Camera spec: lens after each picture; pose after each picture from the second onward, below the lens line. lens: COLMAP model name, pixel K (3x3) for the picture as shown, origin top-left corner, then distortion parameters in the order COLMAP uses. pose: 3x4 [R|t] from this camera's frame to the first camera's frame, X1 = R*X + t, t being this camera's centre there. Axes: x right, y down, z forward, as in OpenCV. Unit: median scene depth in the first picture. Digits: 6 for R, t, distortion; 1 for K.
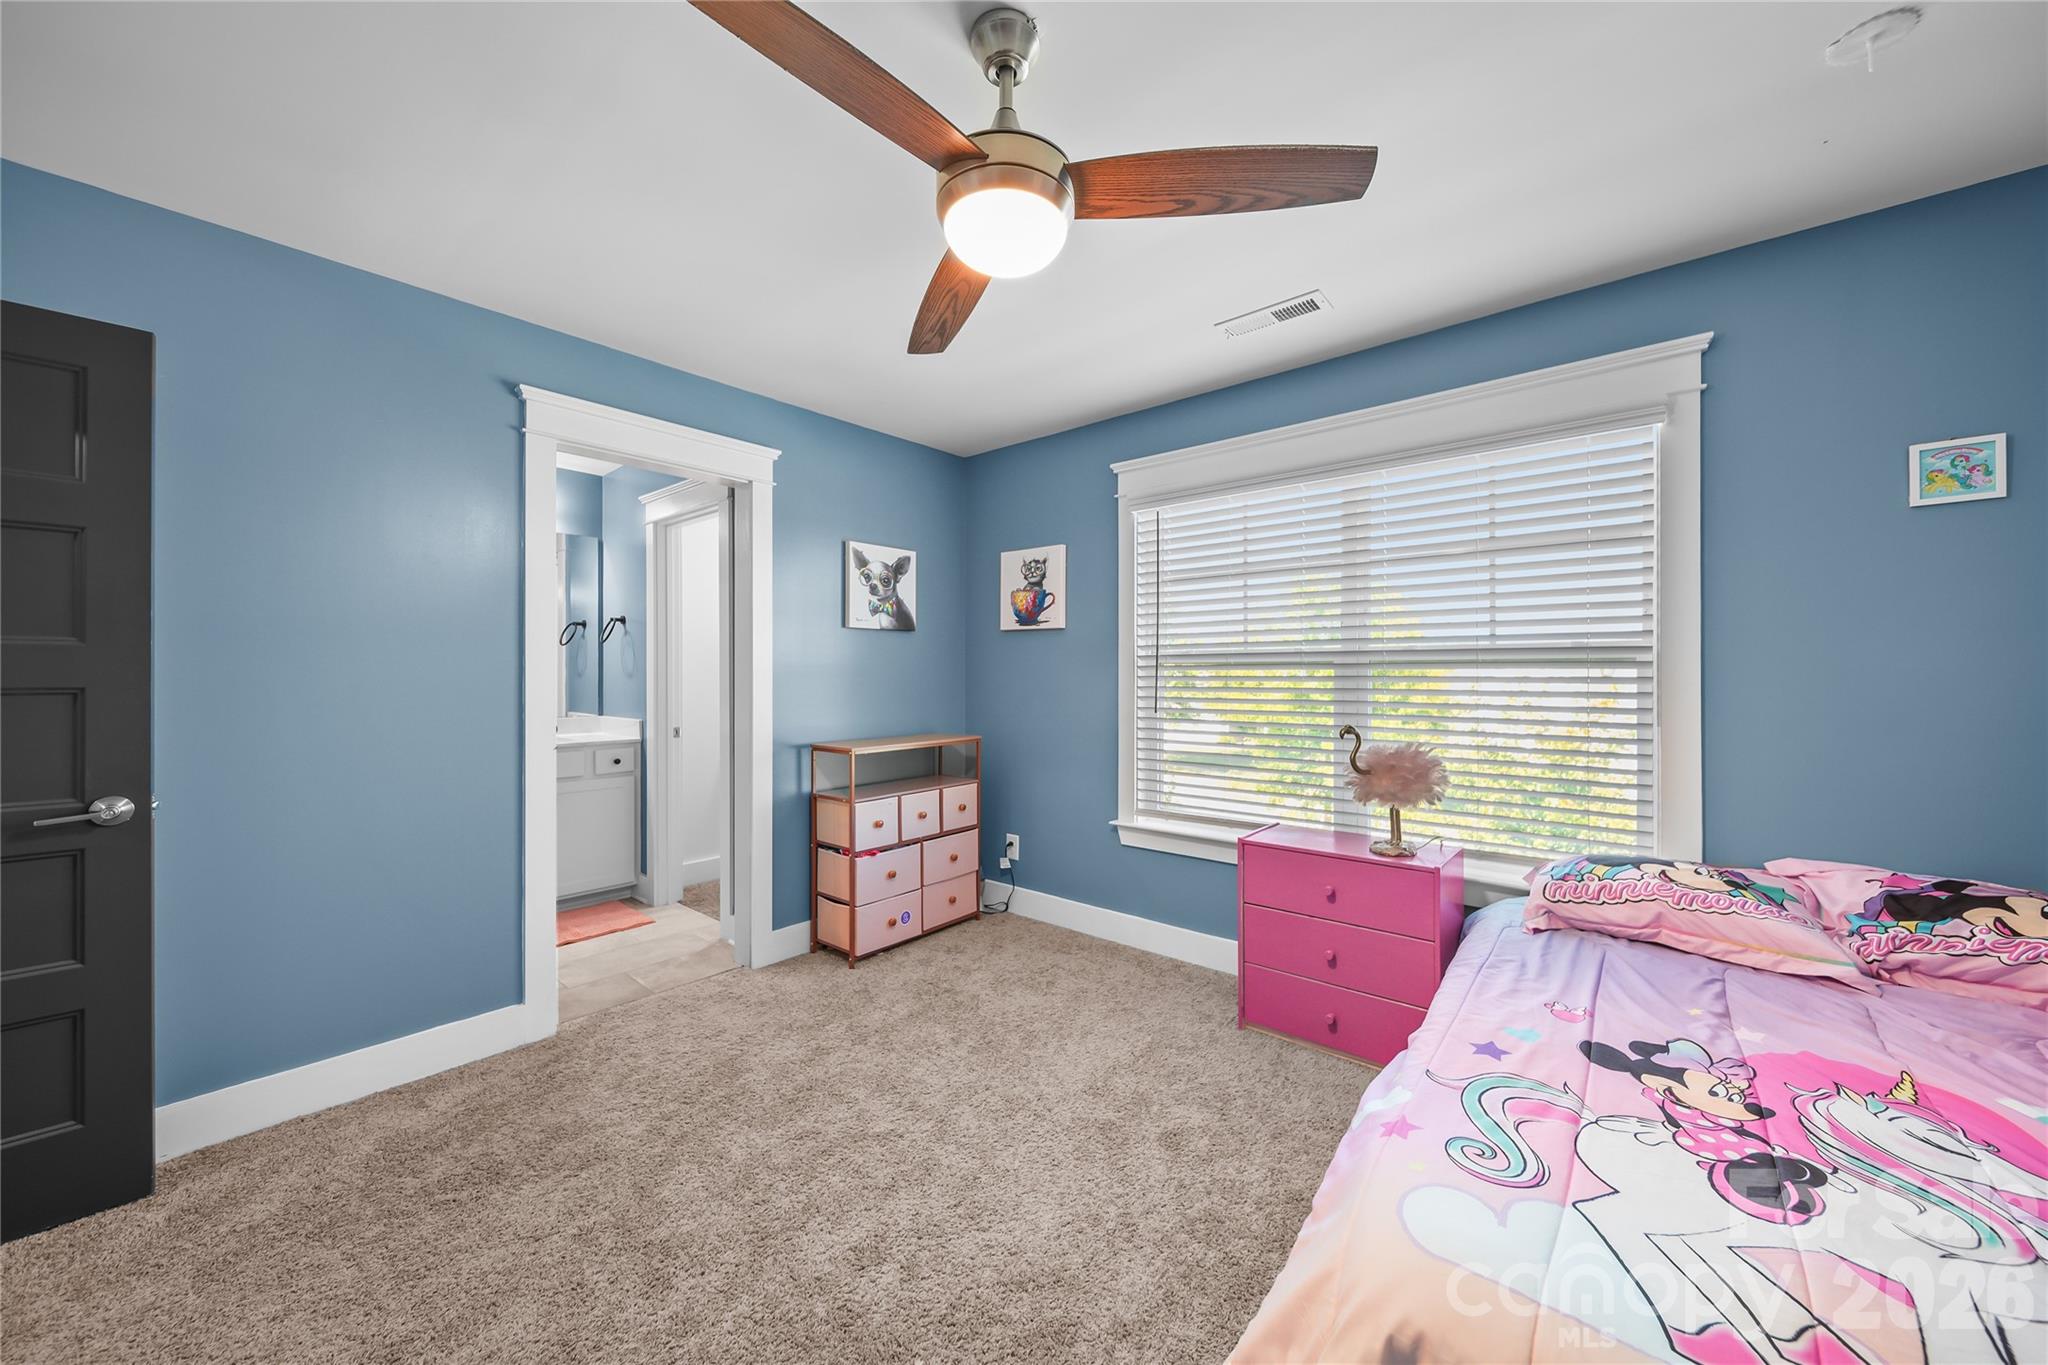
lens RADIAL K [[730.5, 0, 1039.7], [0, 730.5, 690.8], [0, 0, 1]] dist [-0.000595, -0.000070]
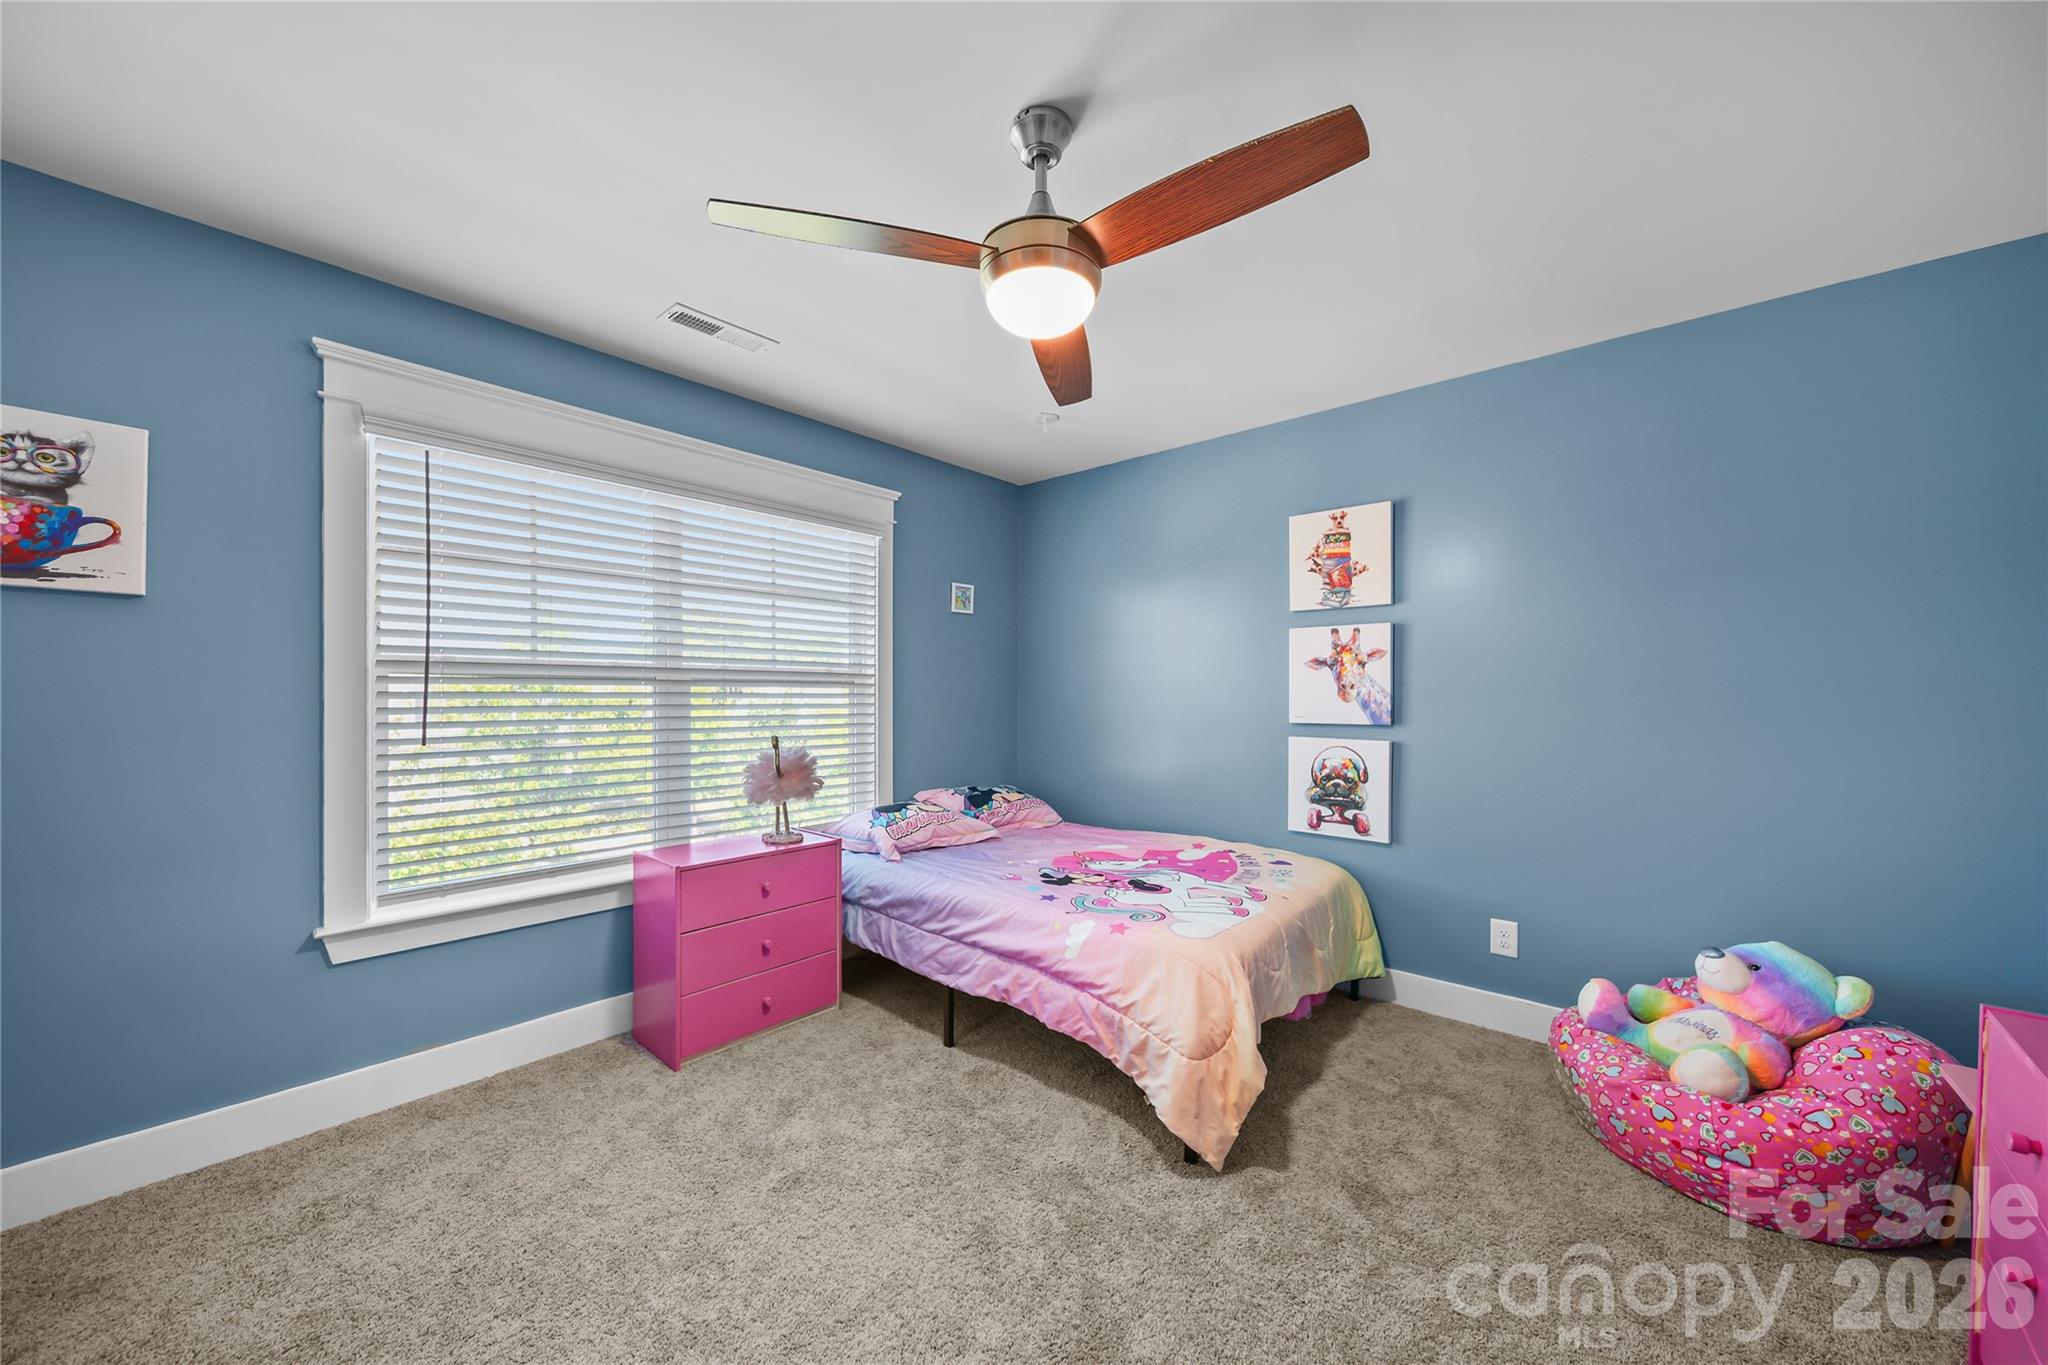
lens RADIAL K [[734.5, 0, 1025.5], [0, 734.5, 717.1], [0, 0, 1]] dist [0.000190, 0.000004]
pose [[0.027403, -0.032396, 0.999099, -0.631049], [0.016010, 0.999361, 0.031965, -0.011815], [-0.999496, 0.015119, 0.027904, 0.518269]]
